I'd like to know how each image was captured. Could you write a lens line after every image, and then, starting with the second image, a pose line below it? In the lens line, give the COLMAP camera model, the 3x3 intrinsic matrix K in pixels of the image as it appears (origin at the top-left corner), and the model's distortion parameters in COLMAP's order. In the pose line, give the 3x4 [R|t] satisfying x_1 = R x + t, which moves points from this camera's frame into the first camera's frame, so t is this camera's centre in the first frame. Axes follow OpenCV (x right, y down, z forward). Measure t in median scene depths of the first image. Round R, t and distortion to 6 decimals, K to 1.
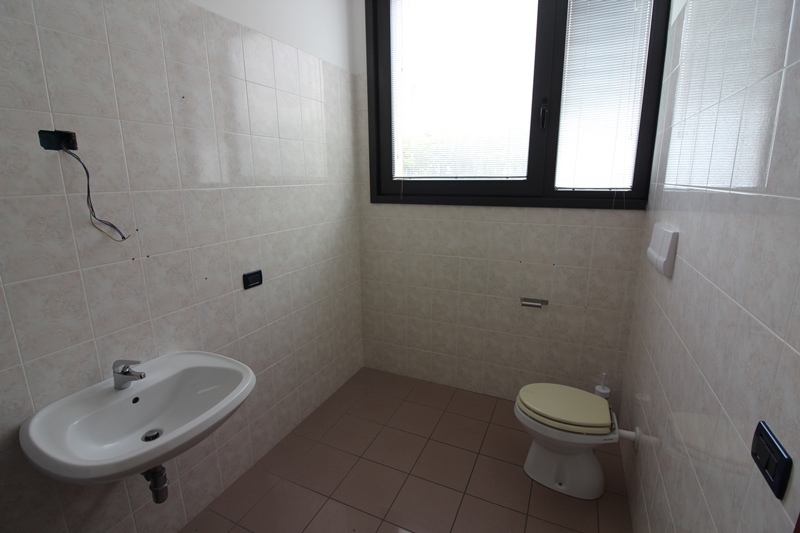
lens RADIAL K [[371.3, 0, 402.6], [0, 371.3, 264.9], [0, 0, 1]] dist [-0.009760, -0.001107]
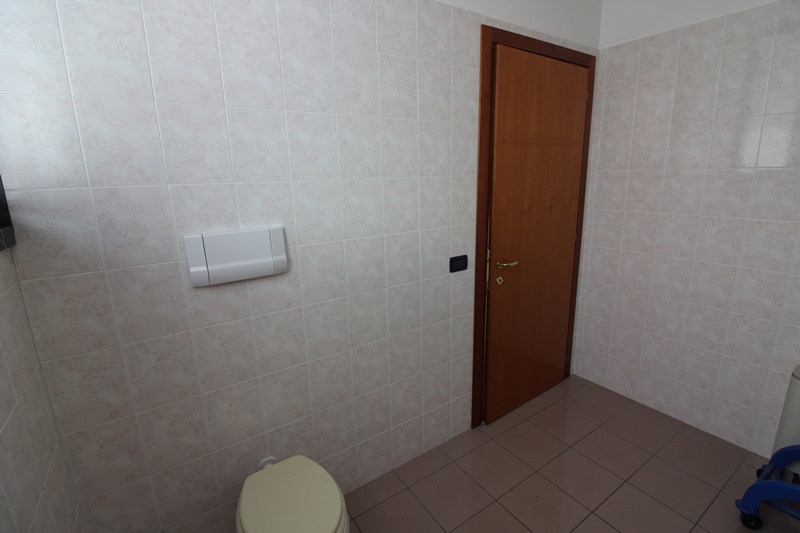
lens RADIAL K [[392.6, 0, 401.6], [0, 392.6, 263.7], [0, 0, 1]] dist [-0.006552, -0.000424]
pose [[-0.865274, -0.093193, 0.492561, -0.046715], [0.138512, 0.899871, 0.413579, -0.231635], [-0.481784, 0.426084, -0.765726, 0.994466]]
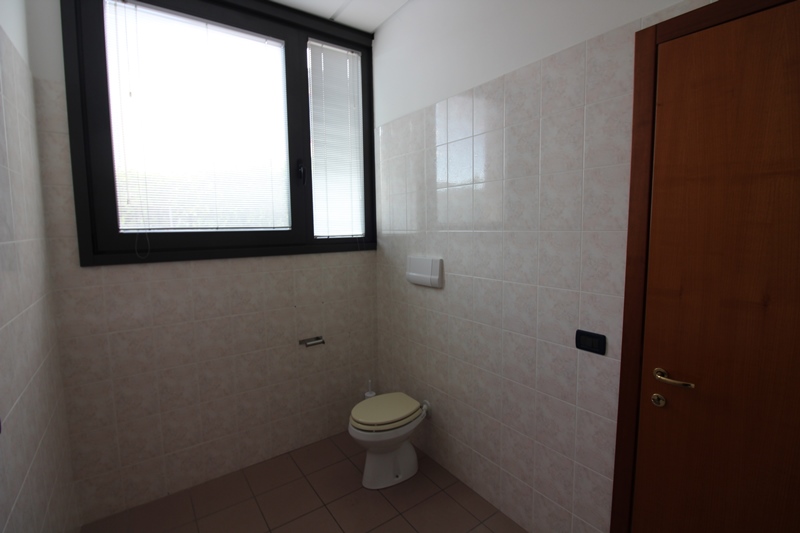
lens RADIAL K [[371.3, 0, 404.6], [0, 371.3, 262.8], [0, 0, 1]] dist [-0.009760, -0.001107]
pose [[0.490914, -0.085959, 0.866957, -0.427322], [0.209217, 0.977632, -0.021537, -0.041959], [-0.845714, 0.191954, 0.497917, 0.195246]]
